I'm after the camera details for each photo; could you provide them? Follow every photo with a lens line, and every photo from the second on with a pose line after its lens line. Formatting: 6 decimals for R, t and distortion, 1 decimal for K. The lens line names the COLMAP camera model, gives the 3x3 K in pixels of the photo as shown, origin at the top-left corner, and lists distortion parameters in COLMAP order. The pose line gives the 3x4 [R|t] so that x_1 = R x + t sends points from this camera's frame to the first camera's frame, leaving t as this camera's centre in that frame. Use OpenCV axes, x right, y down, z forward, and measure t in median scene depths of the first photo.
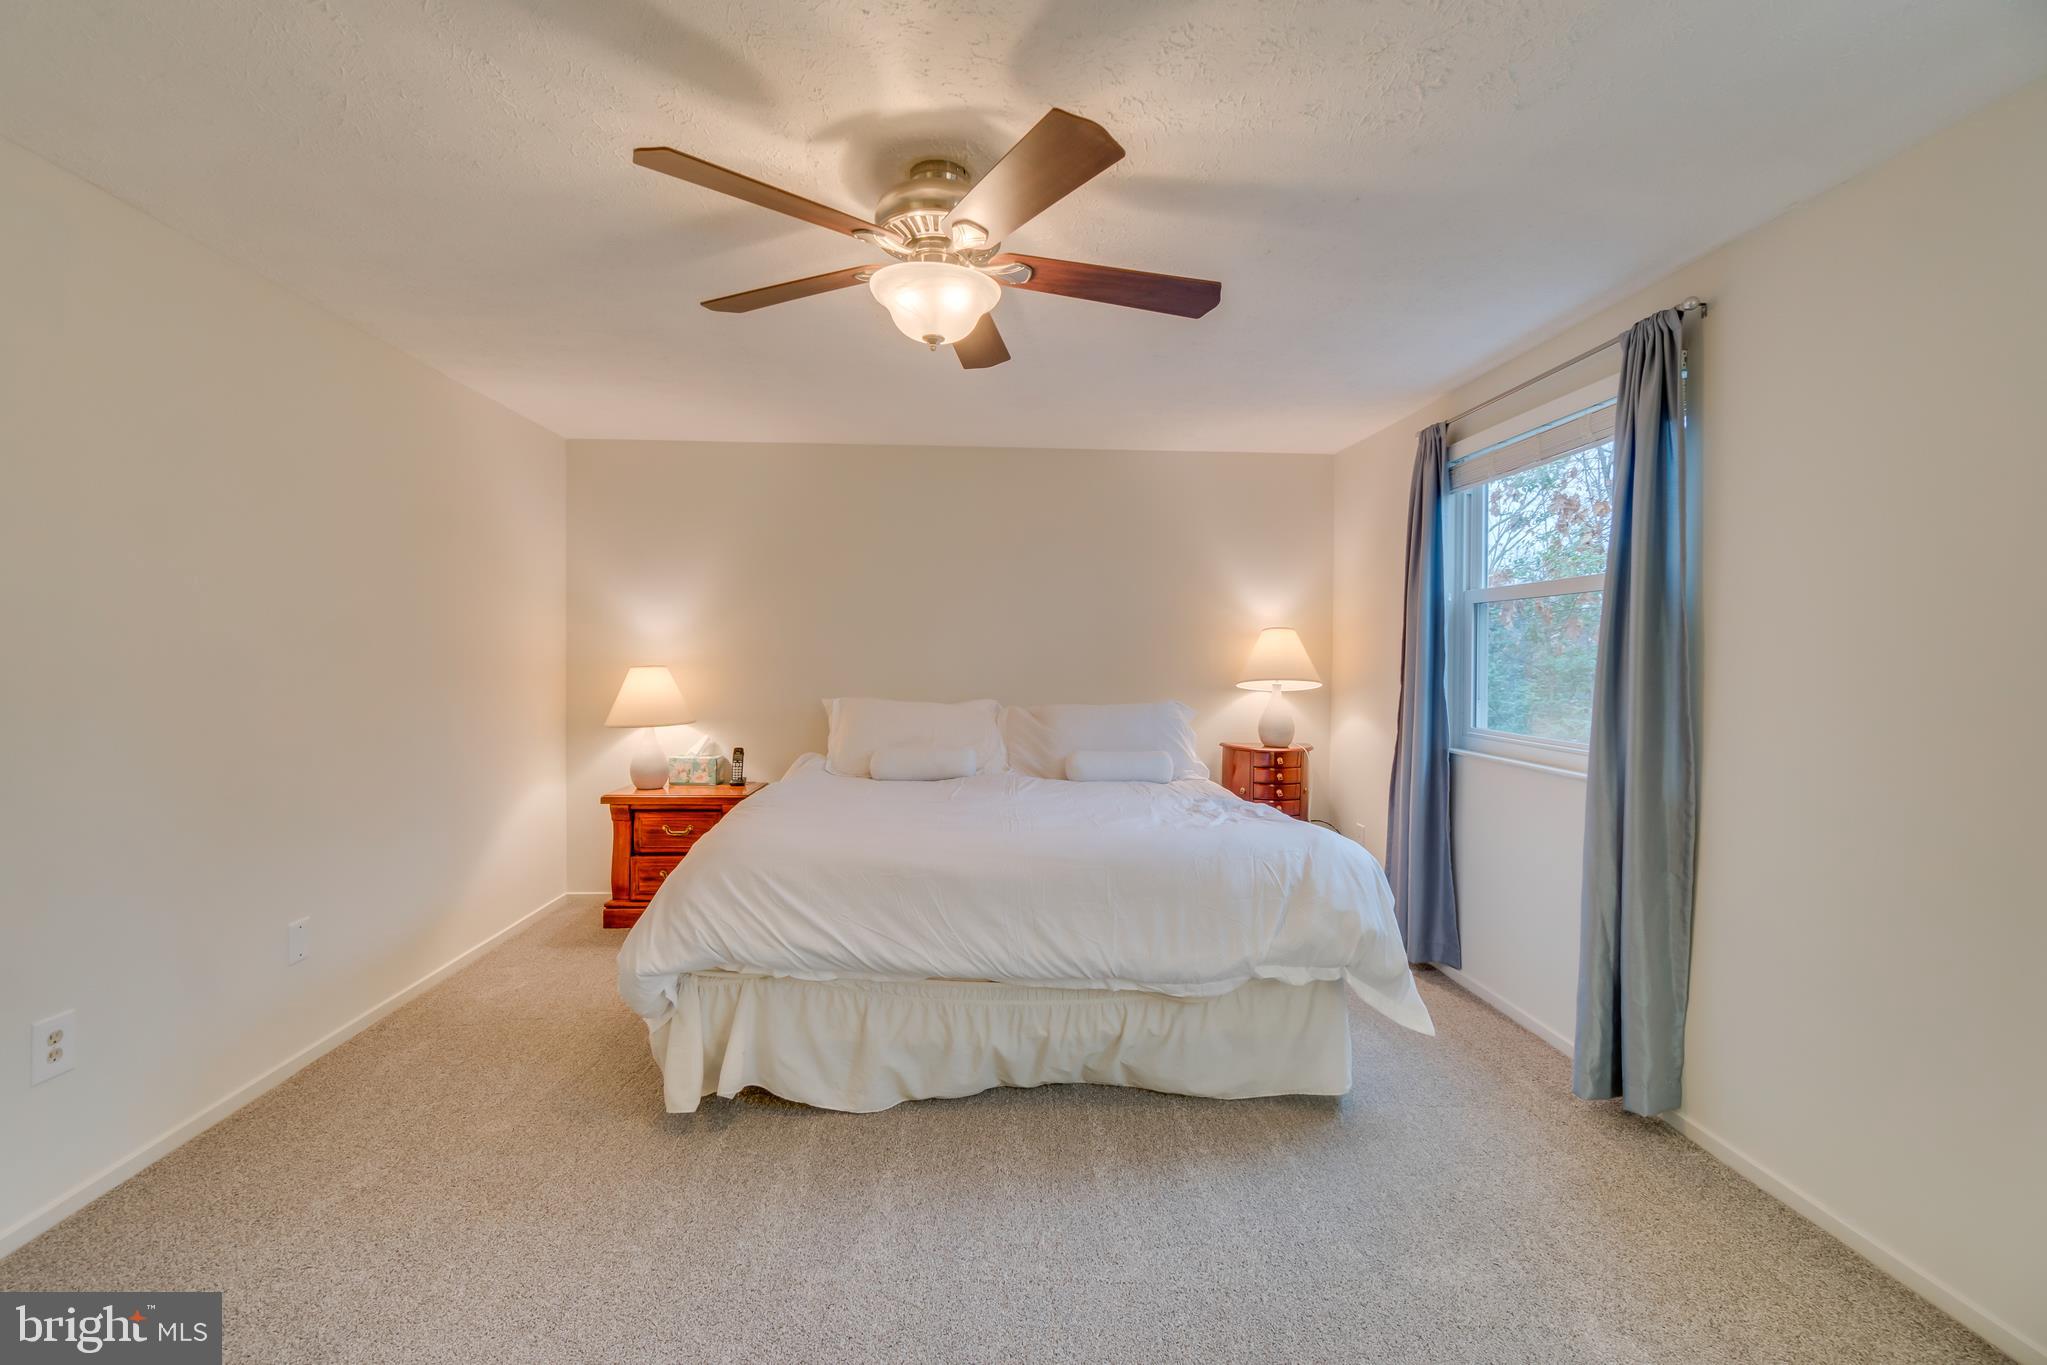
lens RADIAL K [[907.5, 0, 1021.2], [0, 907.5, 648.8], [0, 0, 1]] dist [0.001393, 0.000673]
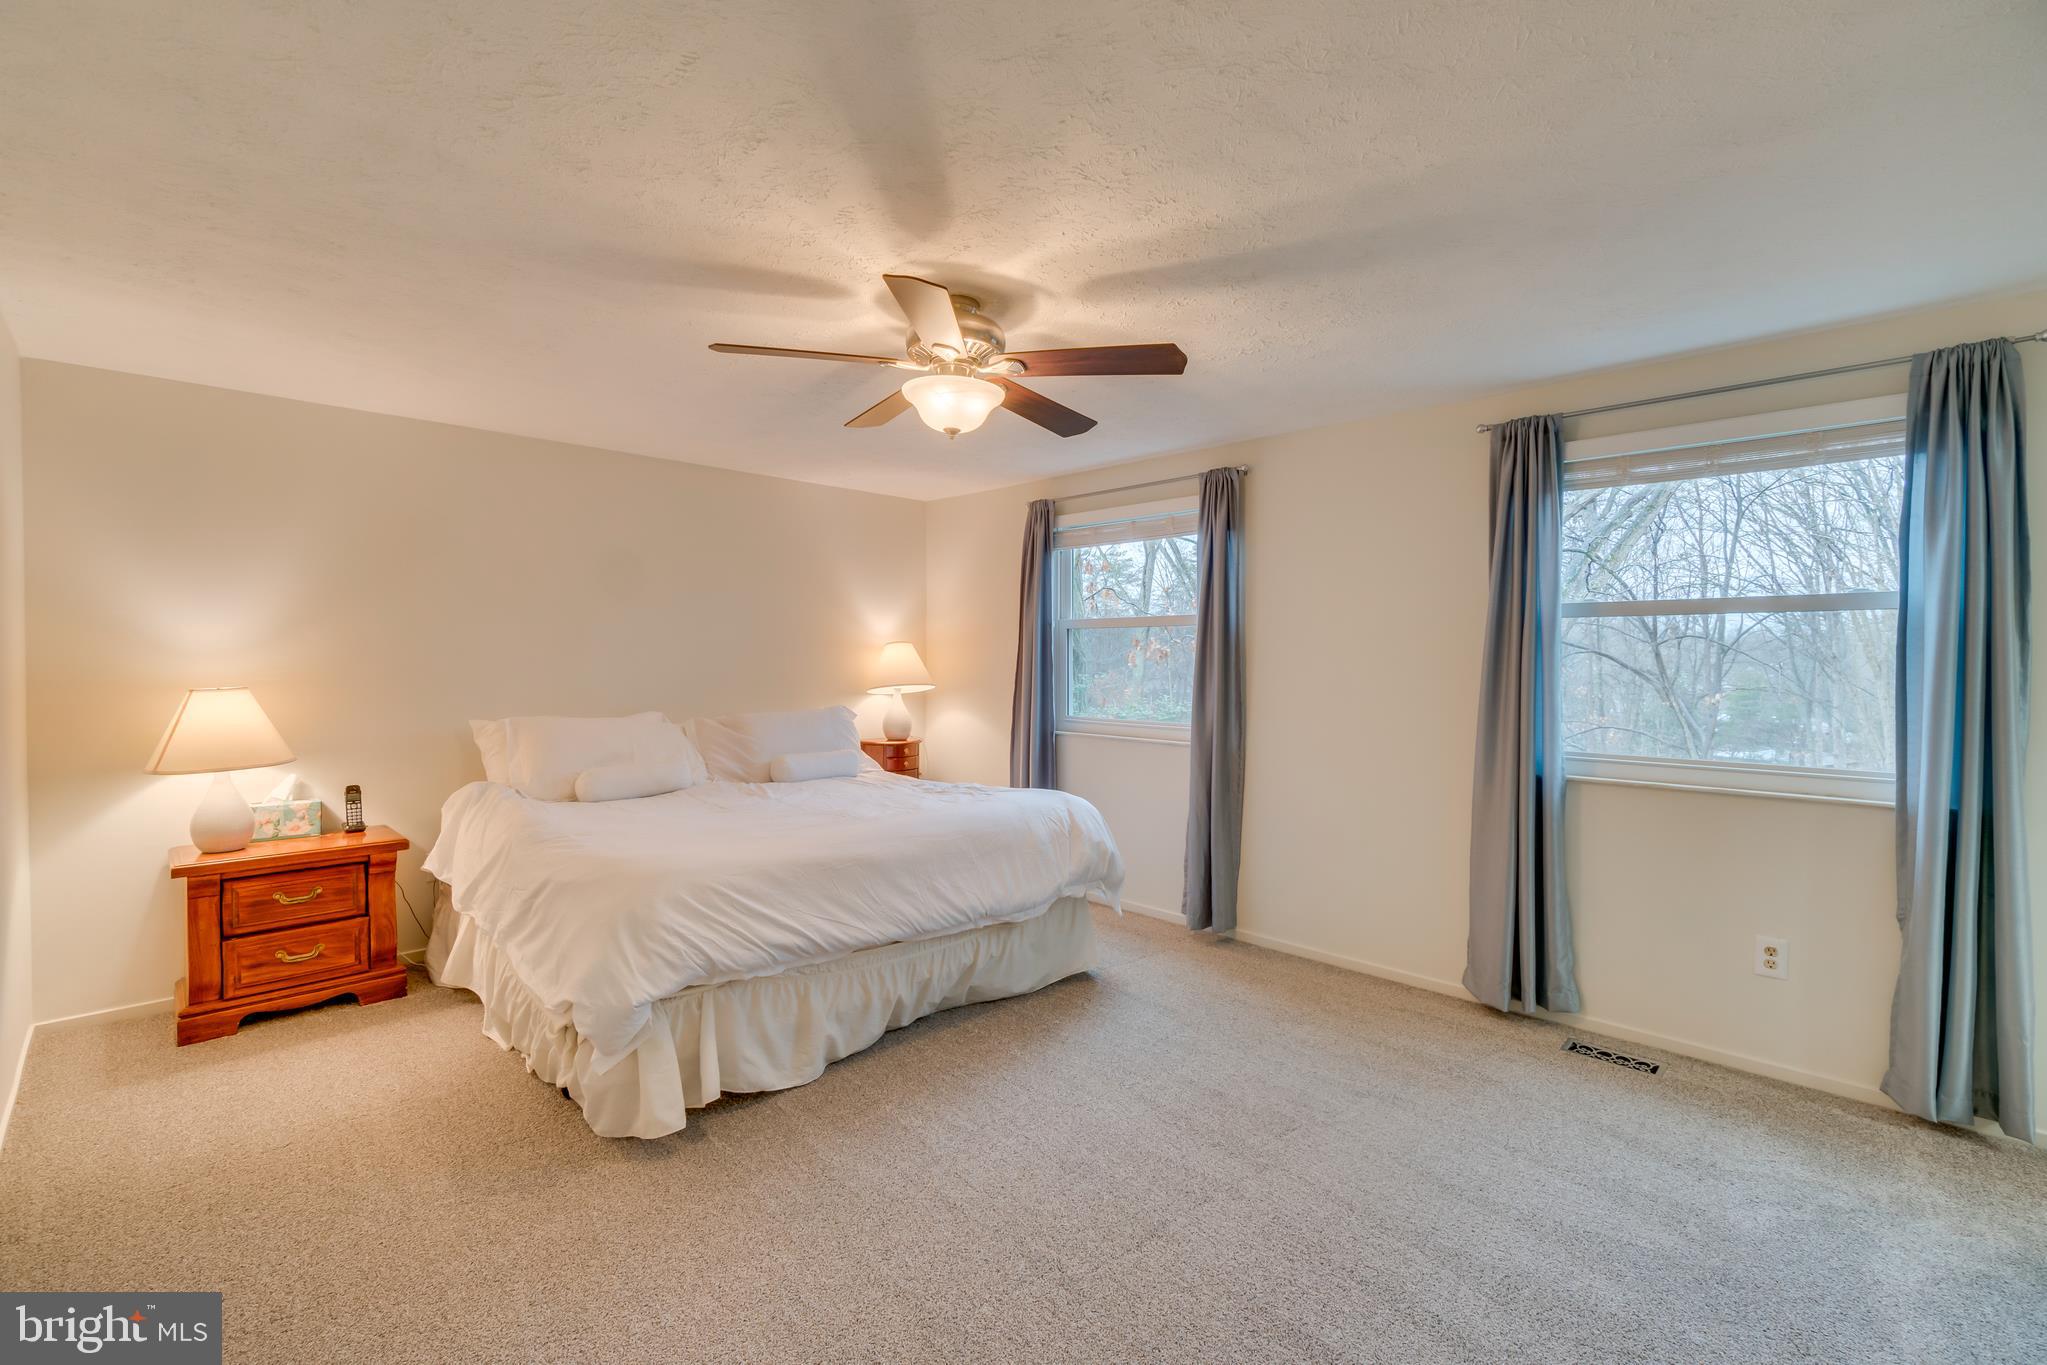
lens RADIAL K [[907.5, 0, 1021.2], [0, 907.5, 648.8], [0, 0, 1]] dist [0.001393, 0.000673]
pose [[0.739150, 0.000185, 0.673541, -0.694570], [-0.002617, 0.999993, 0.002597, -0.029130], [-0.673536, -0.003683, 0.739145, -0.009081]]
